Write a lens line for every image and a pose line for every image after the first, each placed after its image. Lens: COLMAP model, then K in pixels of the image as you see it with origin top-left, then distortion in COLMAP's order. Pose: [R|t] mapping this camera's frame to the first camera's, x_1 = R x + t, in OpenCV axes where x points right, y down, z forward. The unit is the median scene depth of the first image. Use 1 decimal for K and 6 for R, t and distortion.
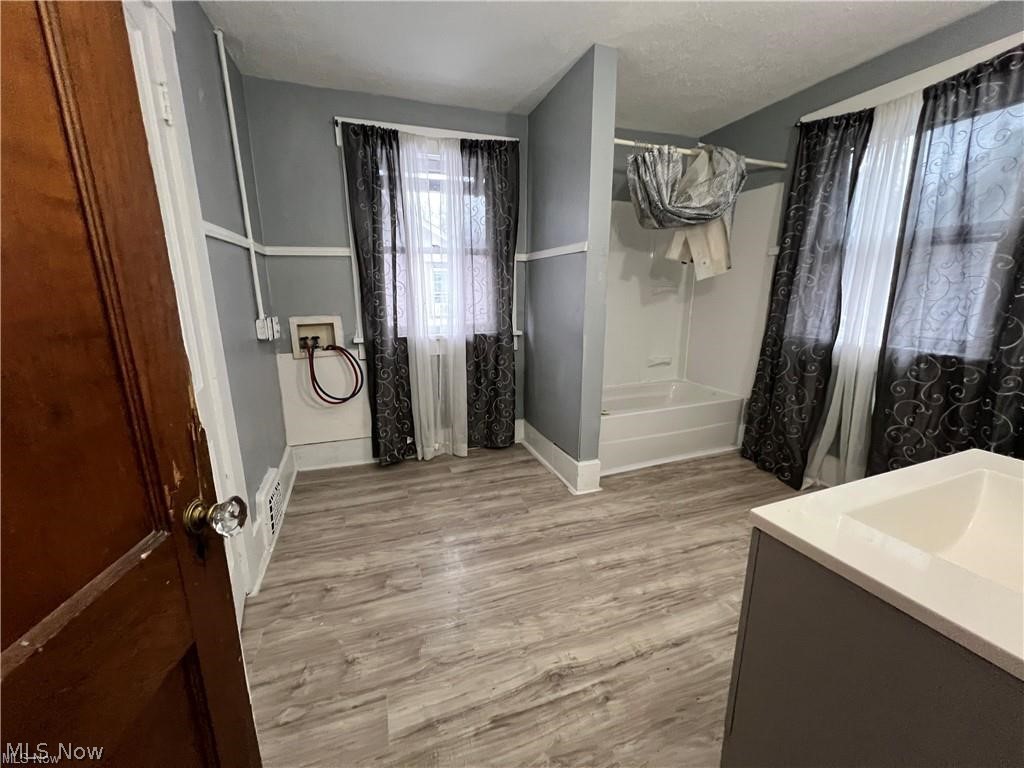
lens RADIAL K [[405.5, 0, 510.4], [0, 405.5, 381.8], [0, 0, 1]] dist [-0.007691, 0.000297]
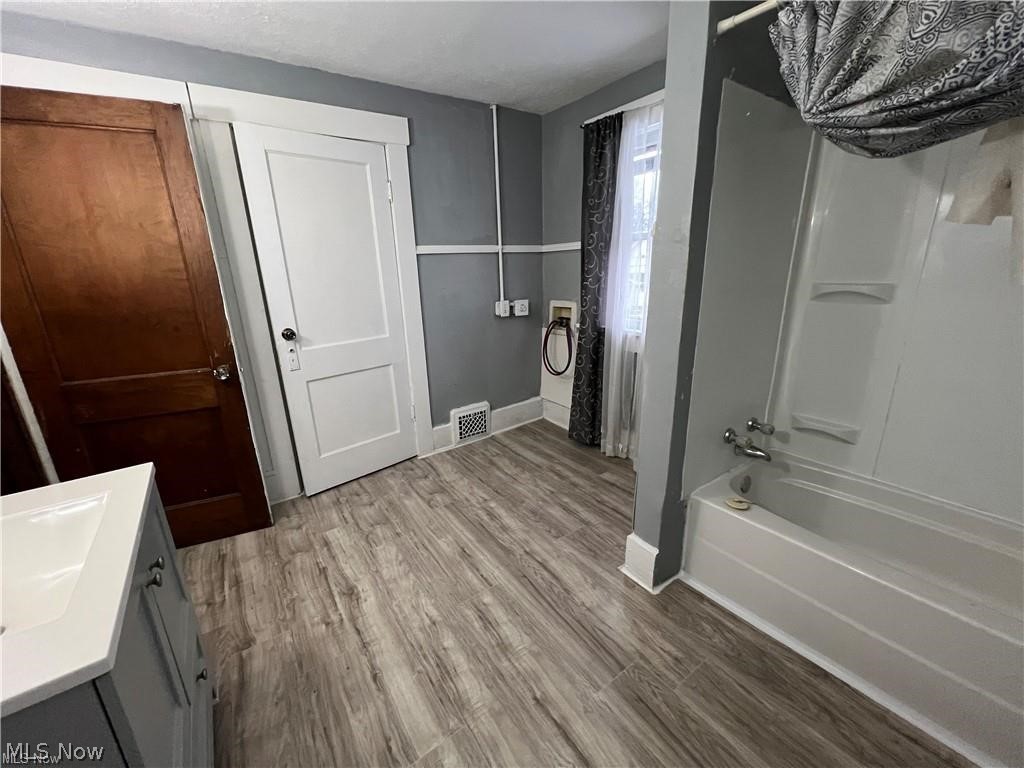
lens RADIAL K [[405.5, 0, 509.9], [0, 405.5, 381.4], [0, 0, 1]] dist [-0.007691, 0.000297]
pose [[0.274436, 0.264458, -0.924525, 0.841805], [-0.191473, 0.957215, 0.216972, -0.210025], [0.942350, 0.117477, 0.313331, 0.640416]]
